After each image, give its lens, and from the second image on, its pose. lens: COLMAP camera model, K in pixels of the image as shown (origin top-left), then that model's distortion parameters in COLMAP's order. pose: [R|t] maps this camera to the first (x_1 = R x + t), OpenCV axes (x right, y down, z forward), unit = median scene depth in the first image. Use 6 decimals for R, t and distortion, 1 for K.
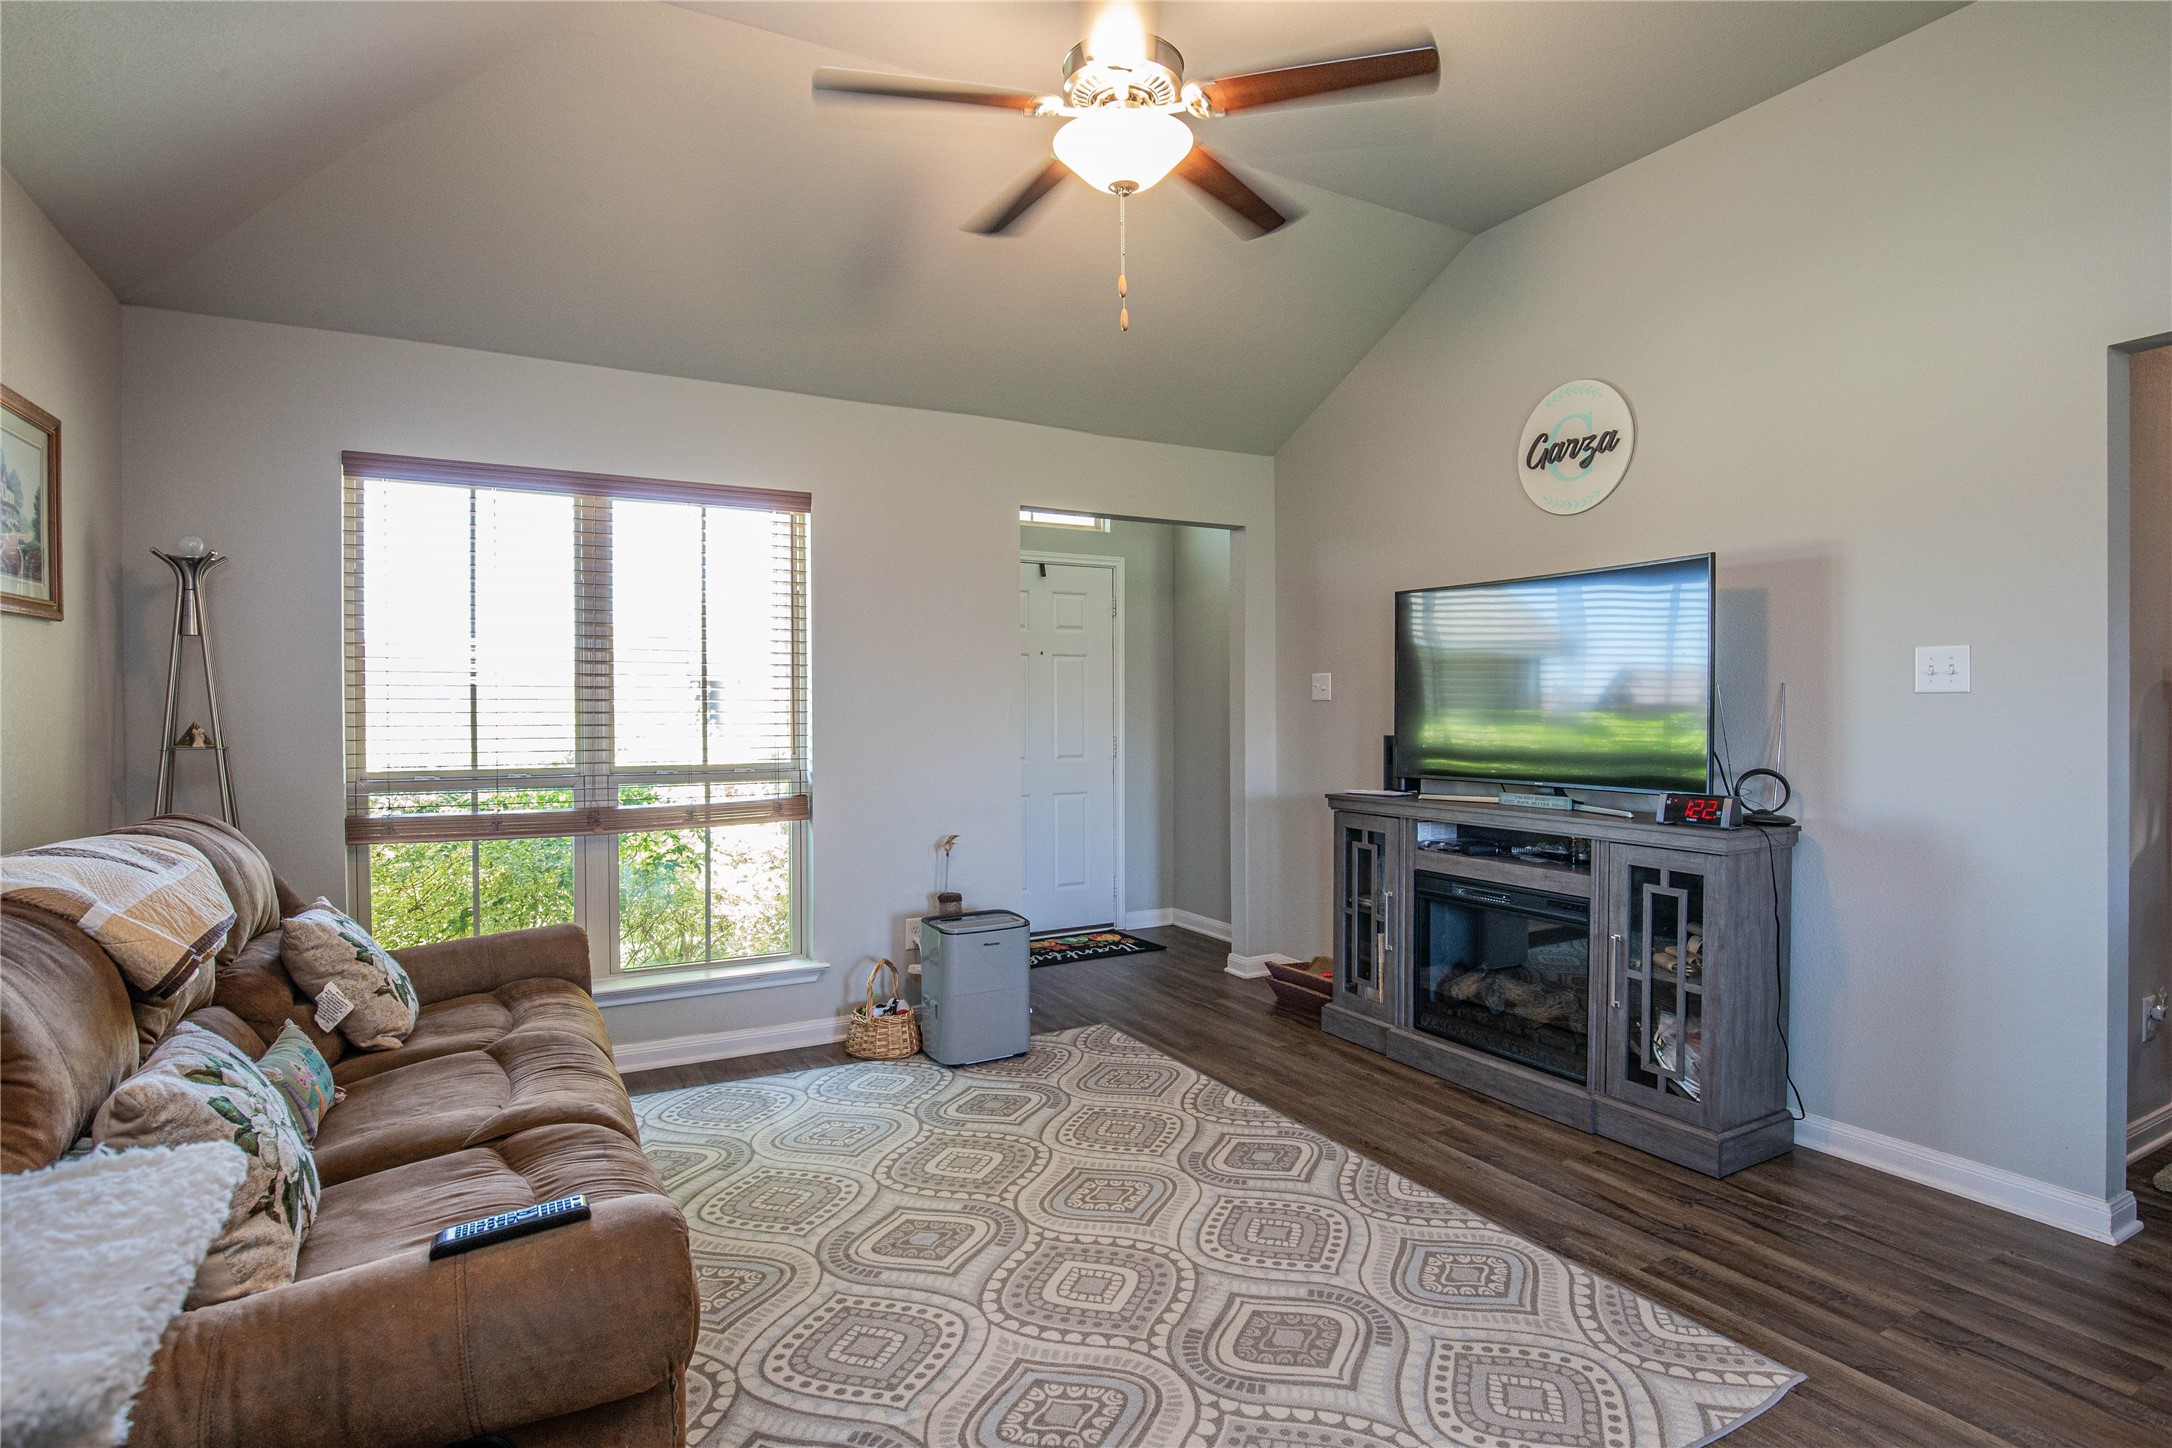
lens RADIAL K [[1110.9, 0, 1079.0], [0, 1110.9, 704.3], [0, 0, 1]] dist [-0.003136, -0.000013]
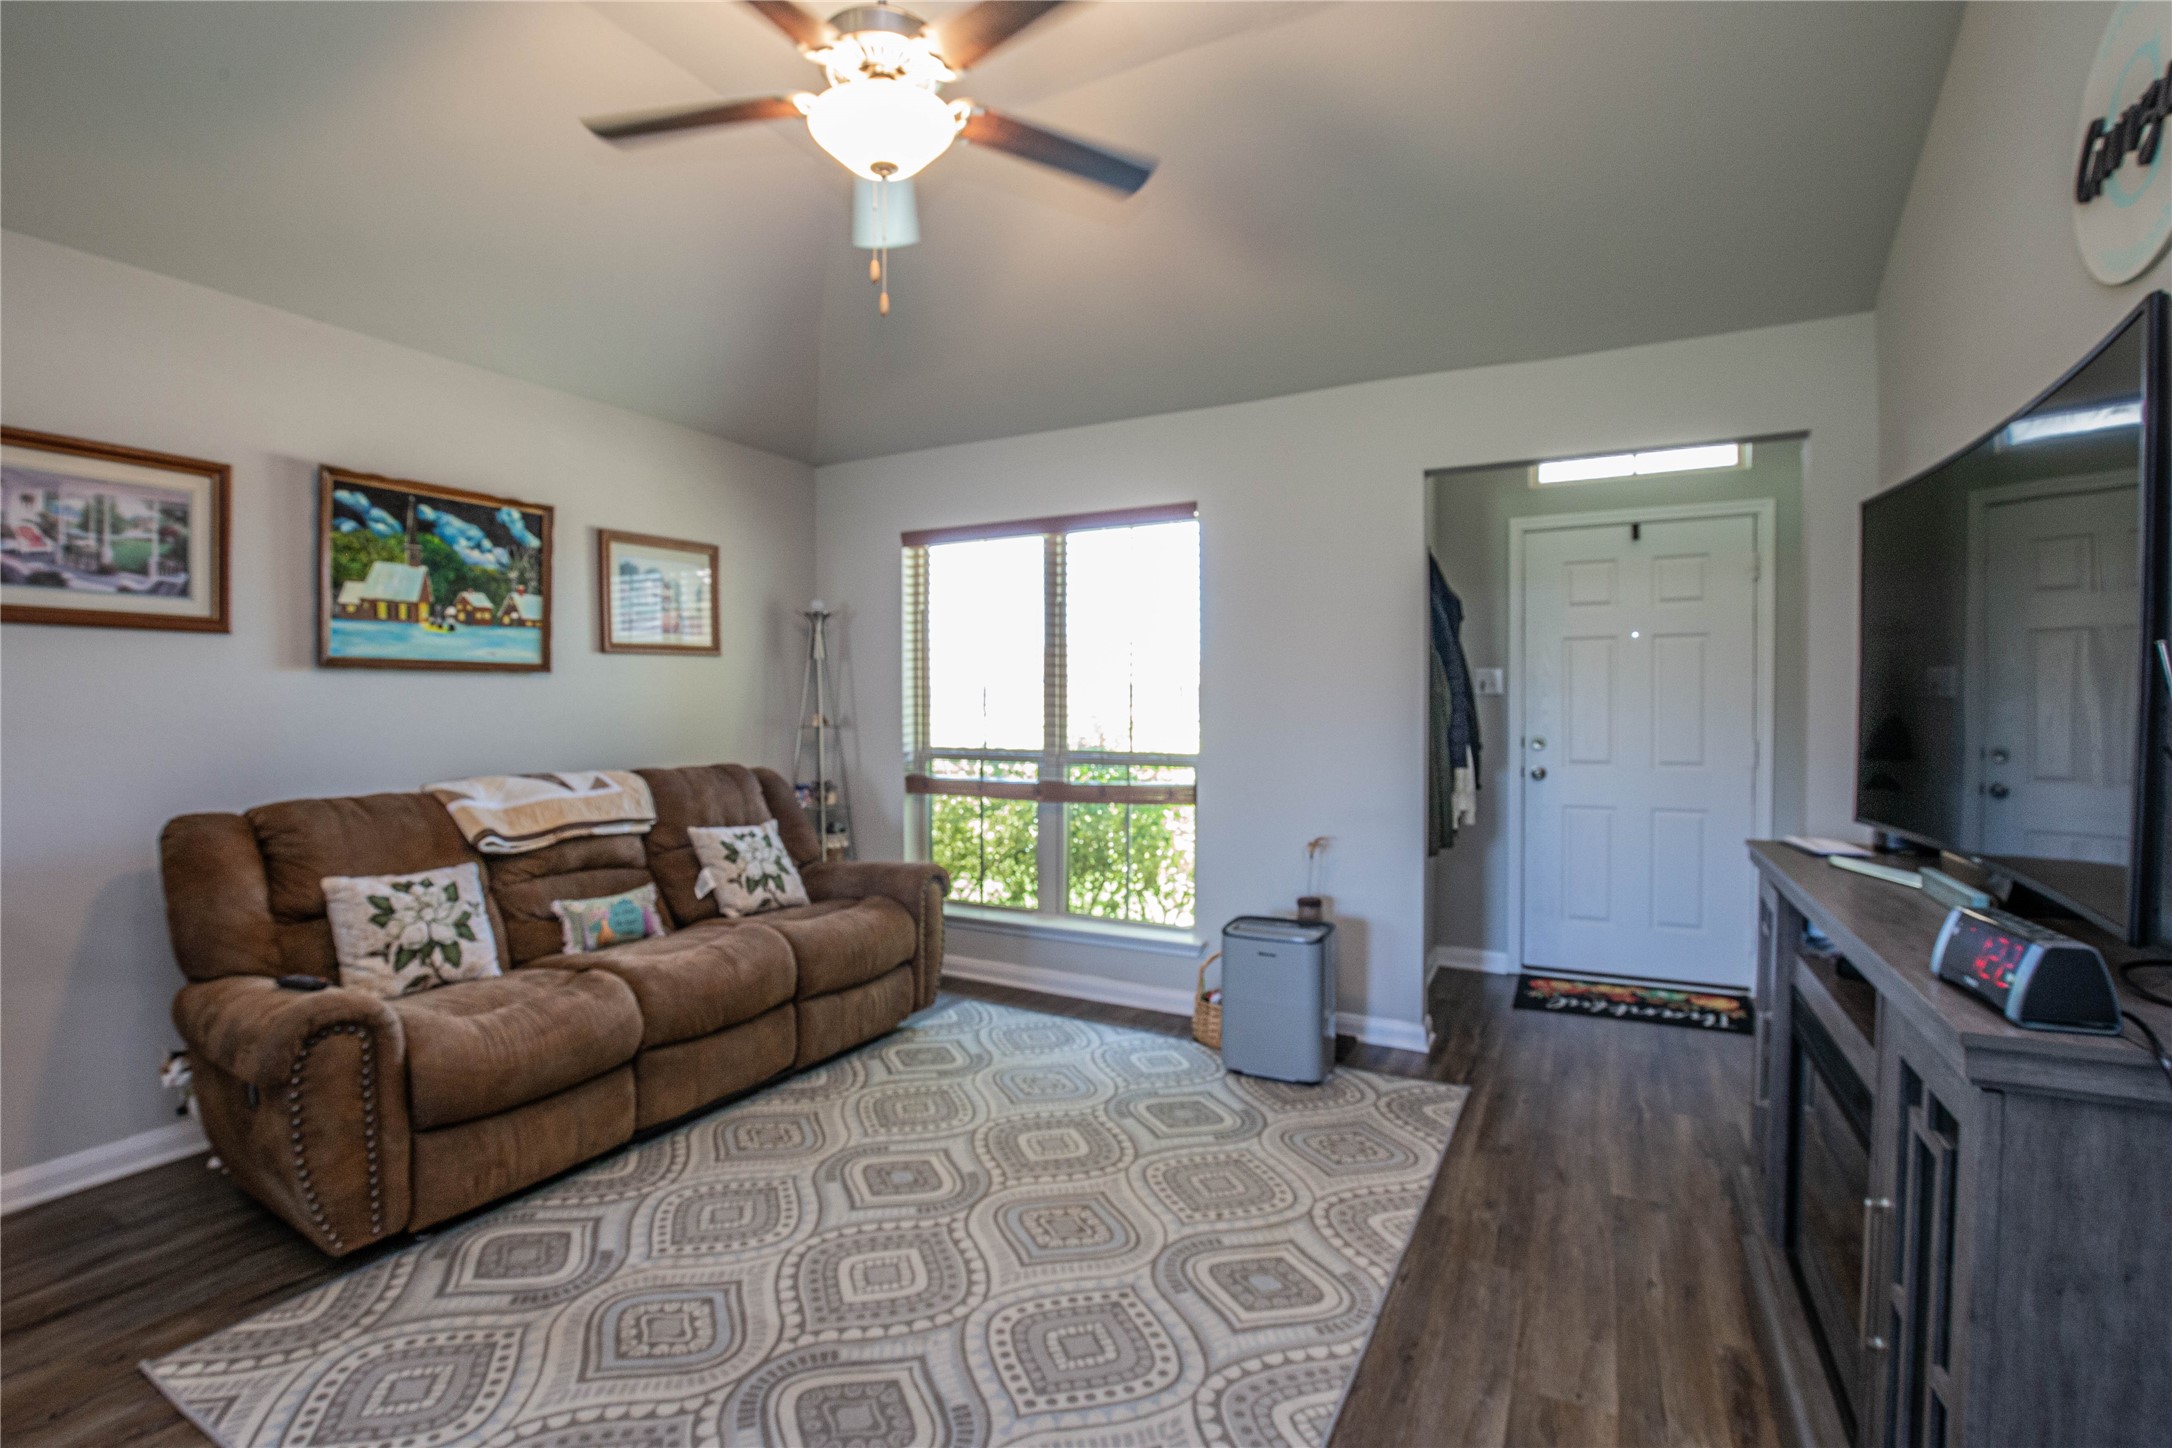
lens RADIAL K [[983.8, 0, 1082.7], [0, 983.8, 727.7], [0, 0, 1]] dist [-0.030879, 0.000635]
pose [[0.537324, 0.020094, -0.843137, 0.555962], [0.004232, 0.999639, 0.026521, 0.002863], [0.843365, -0.017819, 0.537045, 0.452907]]
